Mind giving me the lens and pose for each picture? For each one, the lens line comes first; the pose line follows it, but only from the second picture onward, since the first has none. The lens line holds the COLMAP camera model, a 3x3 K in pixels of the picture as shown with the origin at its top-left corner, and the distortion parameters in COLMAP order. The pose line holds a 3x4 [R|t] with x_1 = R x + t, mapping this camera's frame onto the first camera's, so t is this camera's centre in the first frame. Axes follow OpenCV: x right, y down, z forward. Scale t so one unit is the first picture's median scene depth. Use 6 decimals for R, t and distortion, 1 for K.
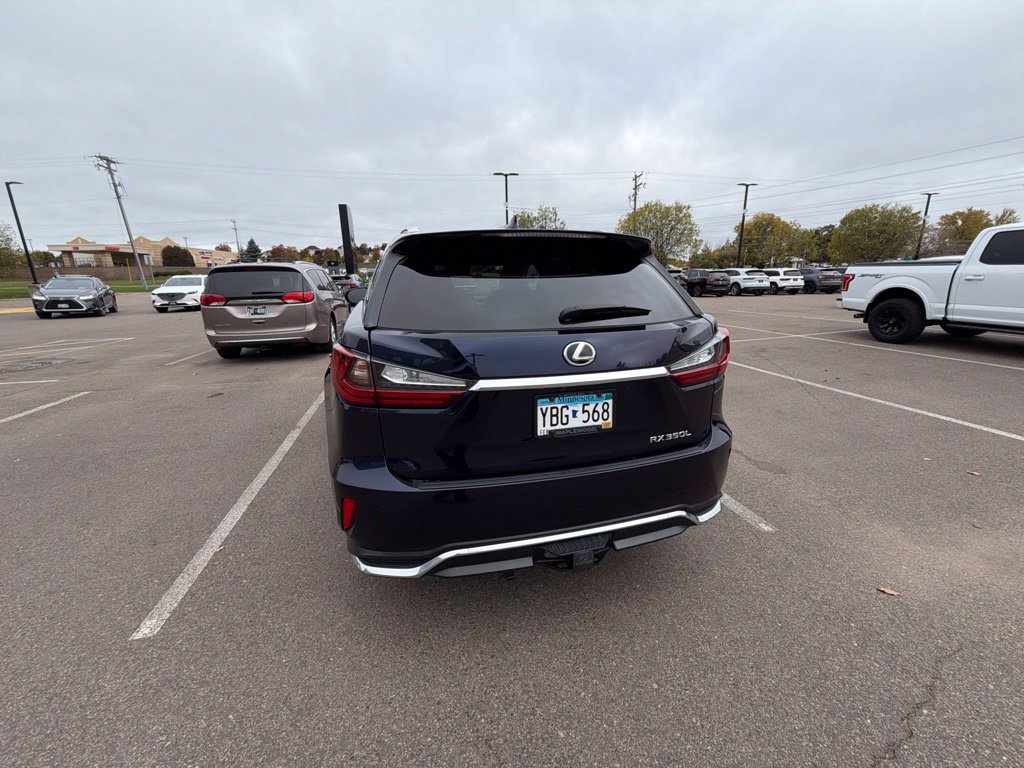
lens RADIAL K [[406.6, 0, 514.9], [0, 406.6, 384.3], [0, 0, 1]] dist [-0.000706, 0.000191]
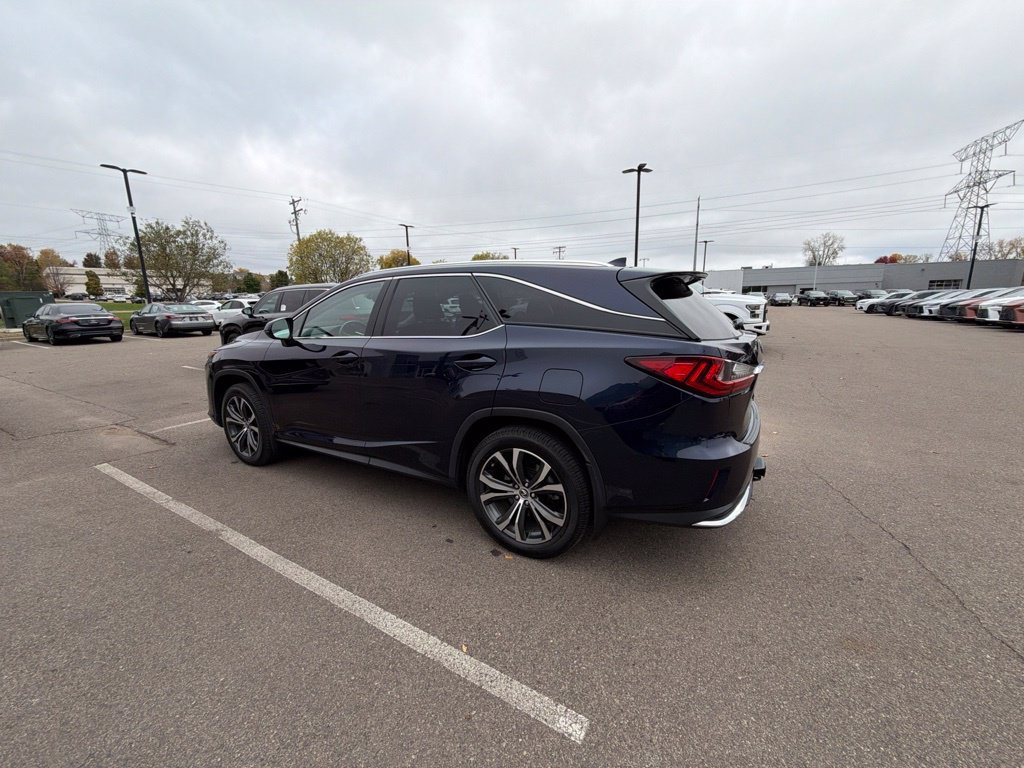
lens RADIAL K [[406.0, 0, 514.6], [0, 406.0, 384.6], [0, 0, 1]] dist [-0.001711, 0.000153]
pose [[0.698775, -0.139995, 0.701509, -0.363600], [0.185145, 0.982642, 0.011675, -0.026008], [-0.690967, 0.121723, 0.712565, 0.103016]]
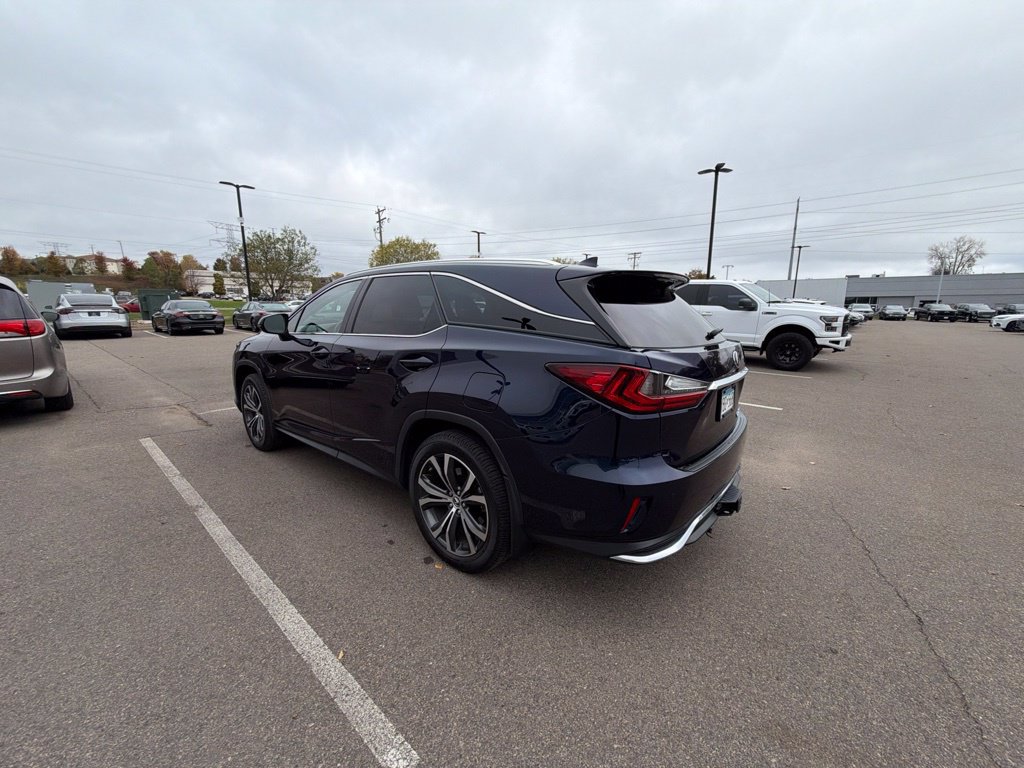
lens RADIAL K [[405.7, 0, 513.5], [0, 405.7, 384.9], [0, 0, 1]] dist [-0.000705, 0.000113]
pose [[0.815365, -0.088378, 0.572162, -0.273282], [0.127377, 0.991448, -0.028377, -0.008774], [-0.564761, 0.096018, 0.819650, 0.051195]]
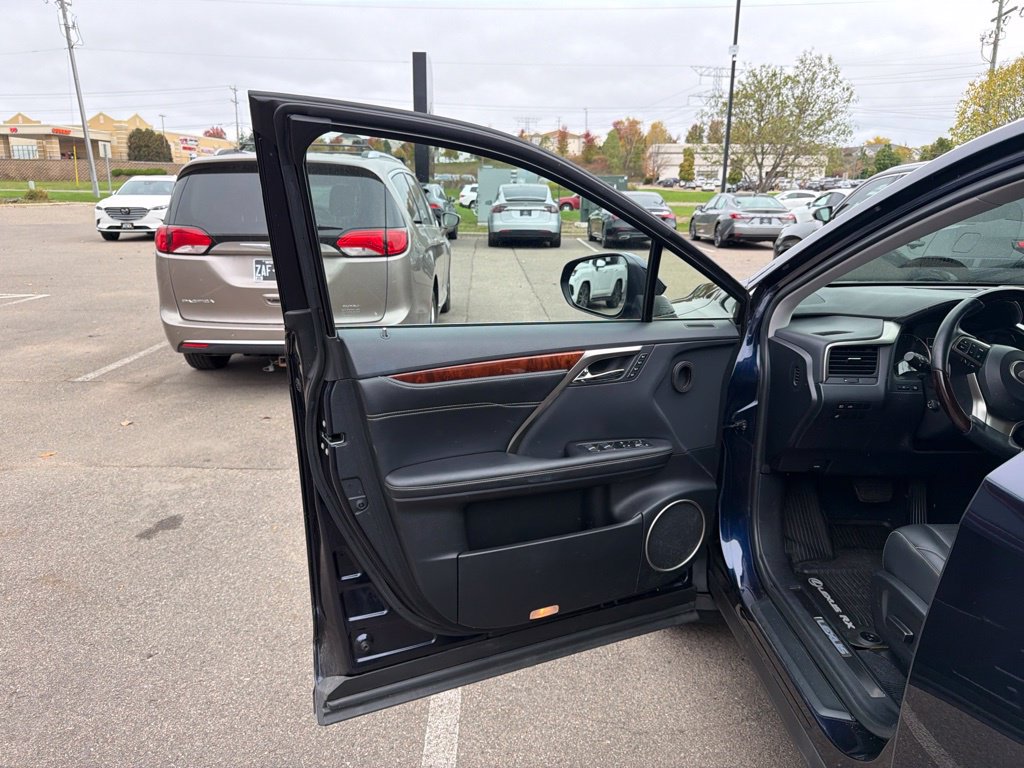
lens RADIAL K [[719.8, 0, 517.7], [0, 719.8, 387.3], [0, 0, 1]] dist [0.030674, -0.040158]
pose [[0.975397, 0.085805, -0.203069, -0.241025], [-0.084708, 0.996306, 0.014107, -0.094703], [0.203530, 0.003442, 0.979063, 0.339773]]
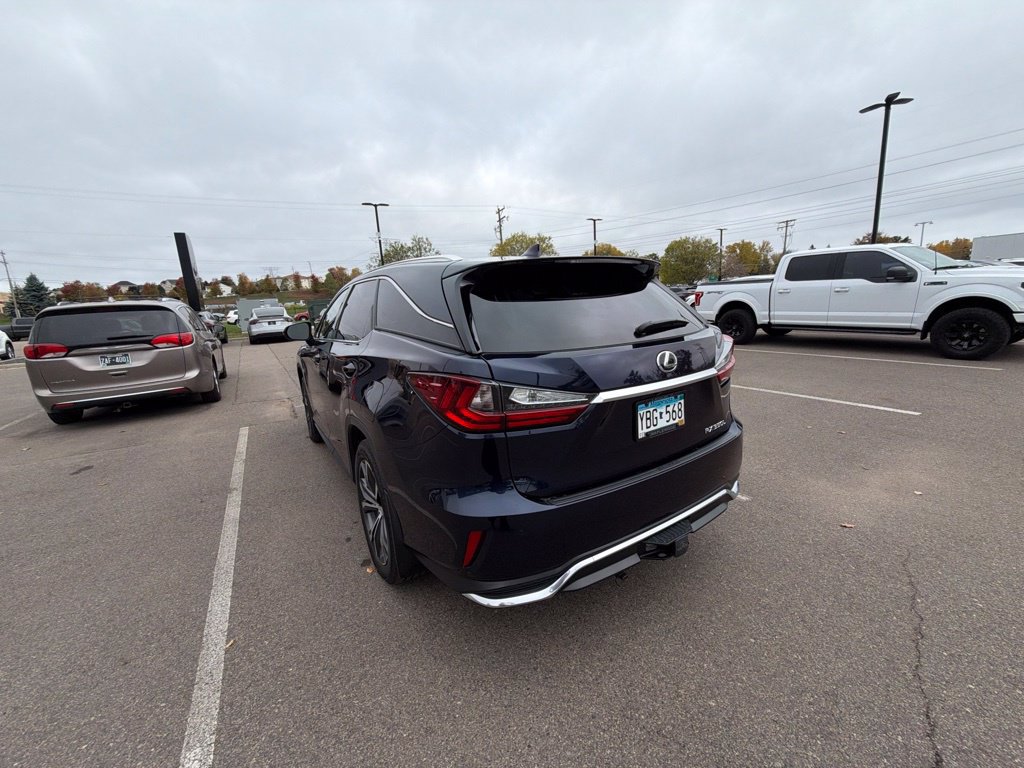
lens RADIAL K [[406.0, 0, 514.6], [0, 406.0, 384.6], [0, 0, 1]] dist [-0.001711, 0.000153]
pose [[0.951022, -0.099382, 0.292711, -0.118863], [0.117799, 0.991975, -0.045934, -0.001693], [-0.285797, 0.078165, 0.955097, 0.006855]]
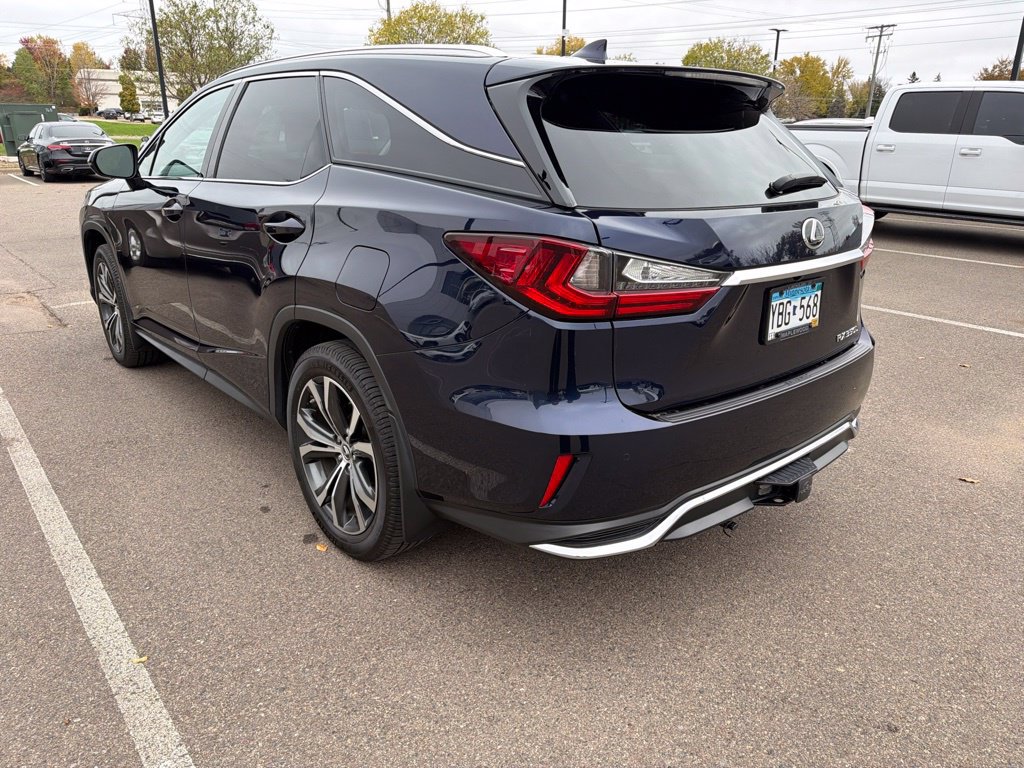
lens RADIAL K [[719.8, 0, 517.7], [0, 719.8, 387.3], [0, 0, 1]] dist [0.030674, -0.040158]
pose [[0.895036, -0.122321, 0.428891, -0.209033], [0.088301, 0.991219, 0.098427, 0.007233], [-0.437165, -0.050224, 0.897978, -0.013491]]
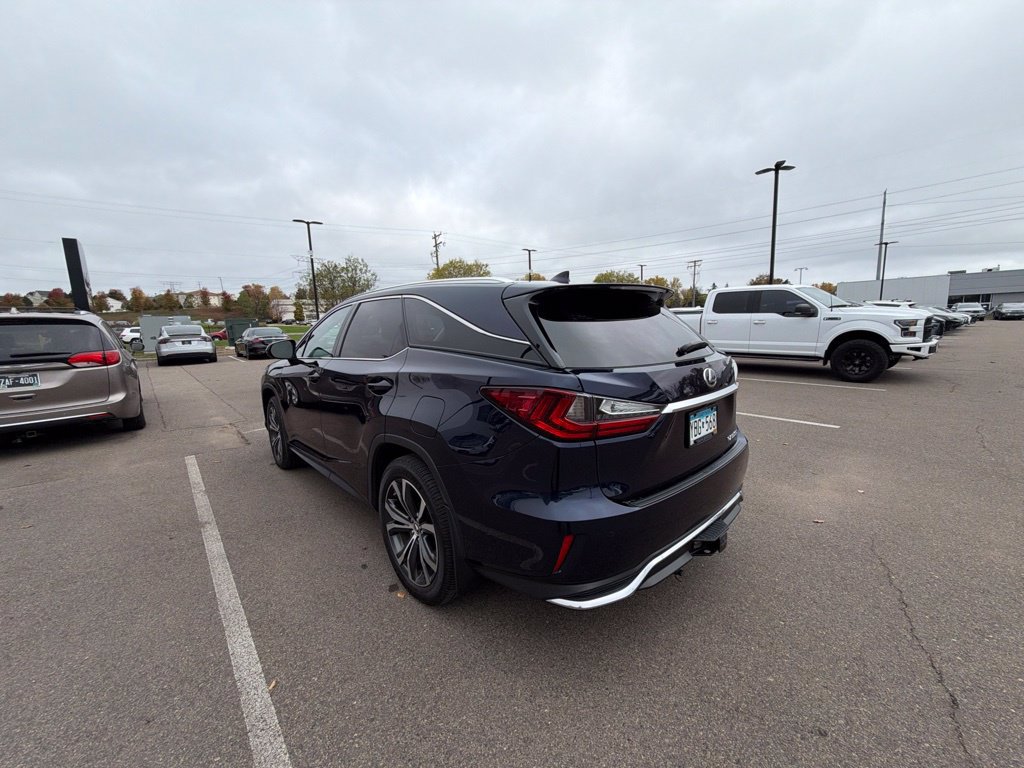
lens RADIAL K [[406.0, 0, 514.6], [0, 406.0, 384.6], [0, 0, 1]] dist [-0.001711, 0.000153]
pose [[0.887352, -0.080891, 0.453941, -0.200869], [0.133364, 0.987438, -0.084739, -0.004939], [-0.441384, 0.135732, 0.886993, 0.023666]]
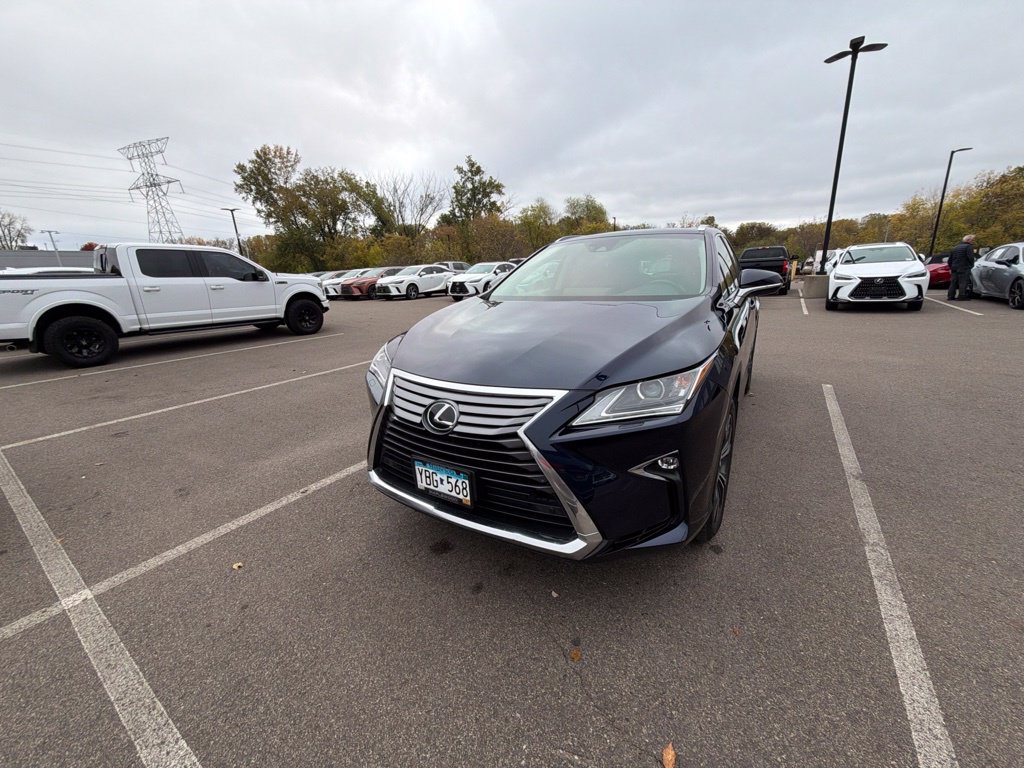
lens RADIAL K [[403.0, 0, 512.0], [0, 403.0, 384.0], [0, 0, 1]] dist [-0.003045, 0.000221]
pose [[-0.677067, -0.160900, 0.718117, -0.348110], [0.229785, 0.880797, 0.413999, -0.246498], [-0.699127, 0.445317, -0.559386, 0.980278]]
